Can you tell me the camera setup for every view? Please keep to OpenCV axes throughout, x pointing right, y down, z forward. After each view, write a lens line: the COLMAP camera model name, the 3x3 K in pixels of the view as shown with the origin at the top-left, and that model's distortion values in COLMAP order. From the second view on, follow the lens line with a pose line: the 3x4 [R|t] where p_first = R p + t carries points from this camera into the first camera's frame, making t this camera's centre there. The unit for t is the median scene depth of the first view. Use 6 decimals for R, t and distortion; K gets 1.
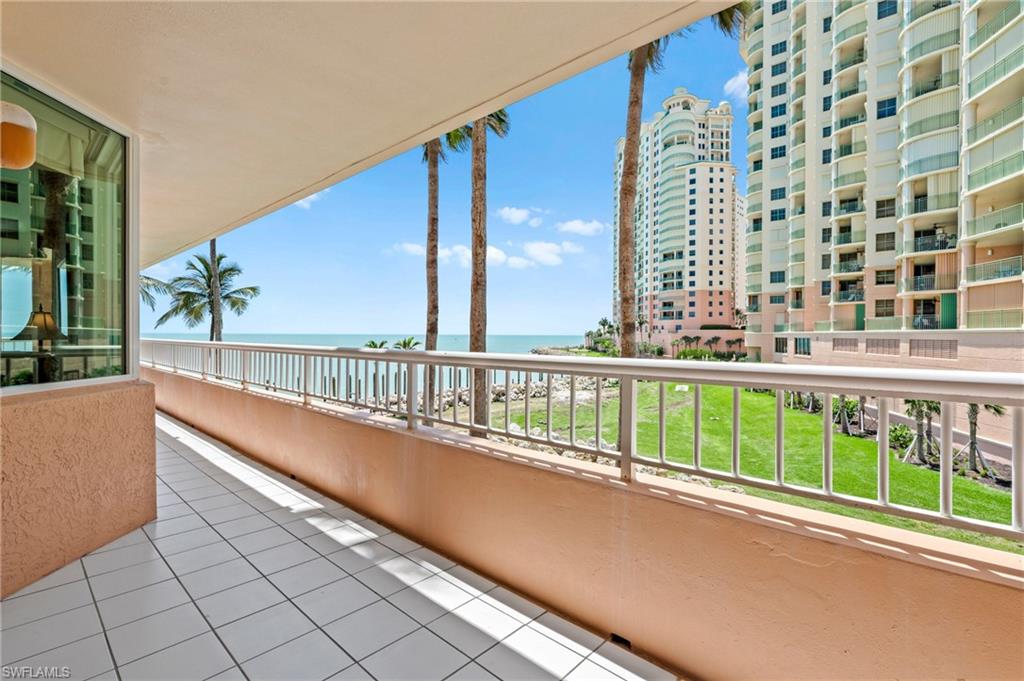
lens RADIAL K [[468.7, 0, 515.9], [0, 468.7, 337.5], [0, 0, 1]] dist [0.001509, 0.001723]
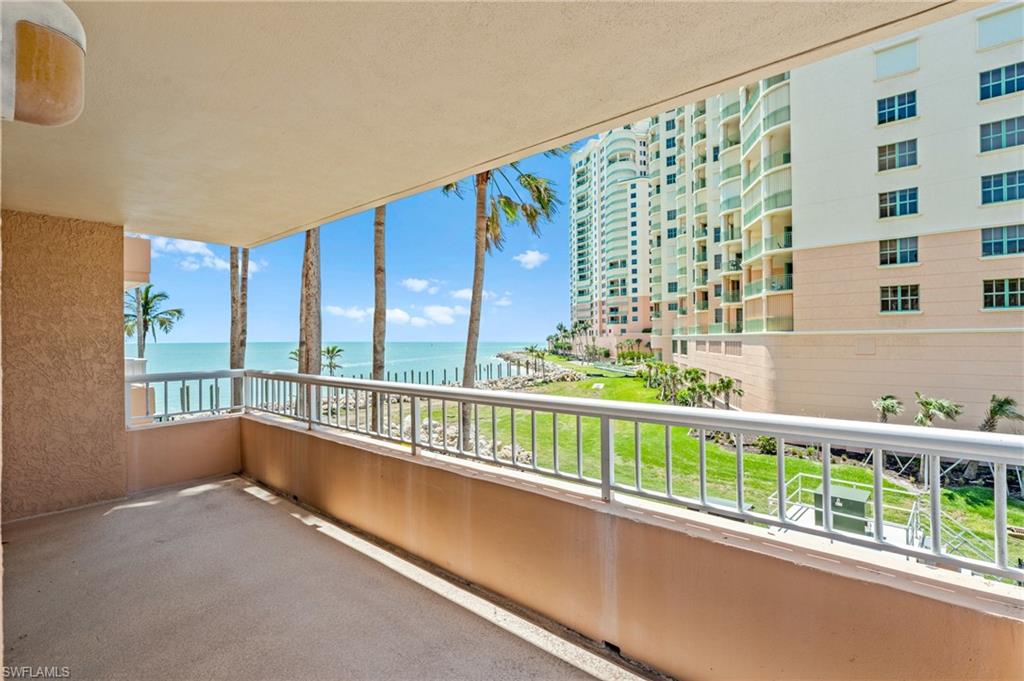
lens RADIAL K [[468.7, 0, 518.4], [0, 468.7, 338.1], [0, 0, 1]] dist [0.001509, 0.001723]
pose [[0.999260, -0.015760, 0.035079, 0.069180], [0.016037, 0.999842, -0.007635, -0.000919], [-0.034953, 0.008192, 0.999355, -0.066469]]
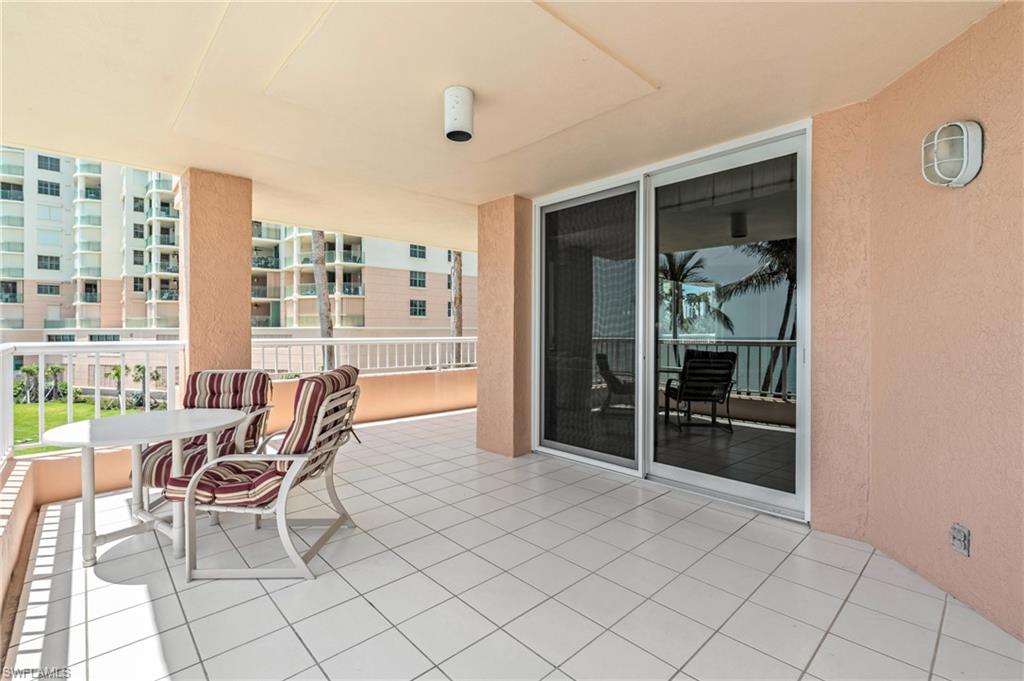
lens RADIAL K [[468.7, 0, 506.3], [0, 468.7, 338.2], [0, 0, 1]] dist [0.001509, 0.001723]
pose [[0.060707, -0.013523, 0.998064, -0.117309], [0.008350, 0.999880, 0.013040, 0.000977], [-0.998121, 0.007542, 0.060813, 0.067631]]
